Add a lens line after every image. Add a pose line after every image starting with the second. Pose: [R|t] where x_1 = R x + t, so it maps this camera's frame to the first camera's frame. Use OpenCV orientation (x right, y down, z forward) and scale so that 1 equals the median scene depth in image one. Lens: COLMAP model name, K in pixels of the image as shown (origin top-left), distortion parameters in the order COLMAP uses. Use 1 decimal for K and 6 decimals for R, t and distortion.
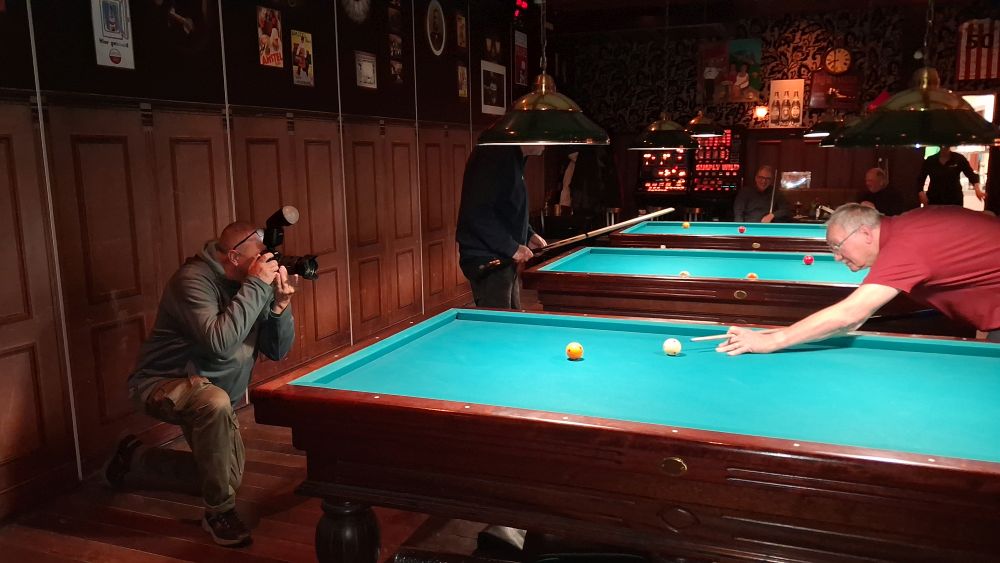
lens RADIAL K [[777.0, 0, 505.5], [0, 777.0, 300.4], [0, 0, 1]] dist [0.041061, -0.060180]
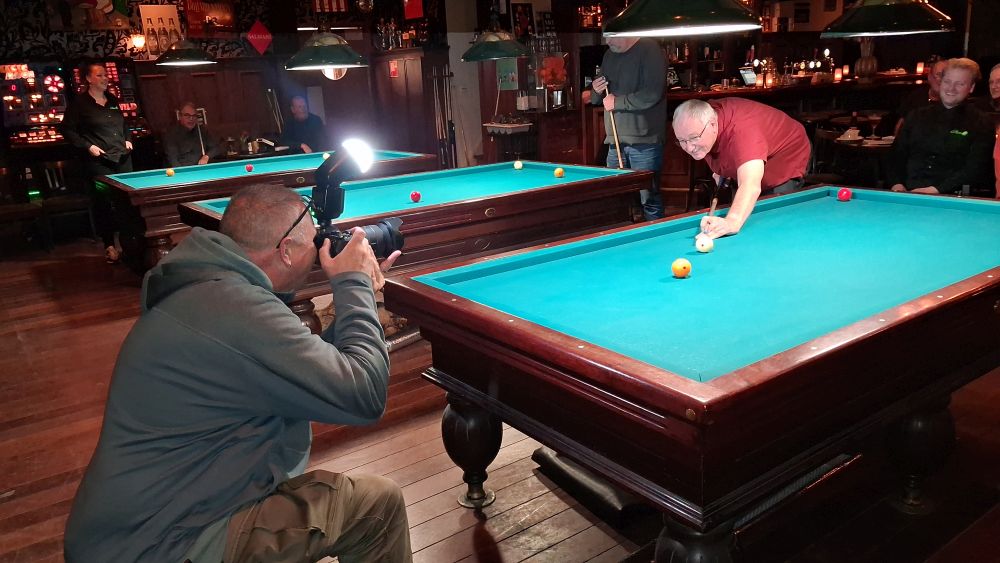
lens RADIAL K [[777.0, 0, 496.3], [0, 777.0, 286.7], [0, 0, 1]] dist [0.041061, -0.060180]
pose [[0.563227, -0.237010, 0.791581, -0.347318], [0.201927, 0.968415, 0.146281, -0.040352], [-0.801249, 0.077452, 0.593297, 0.317215]]
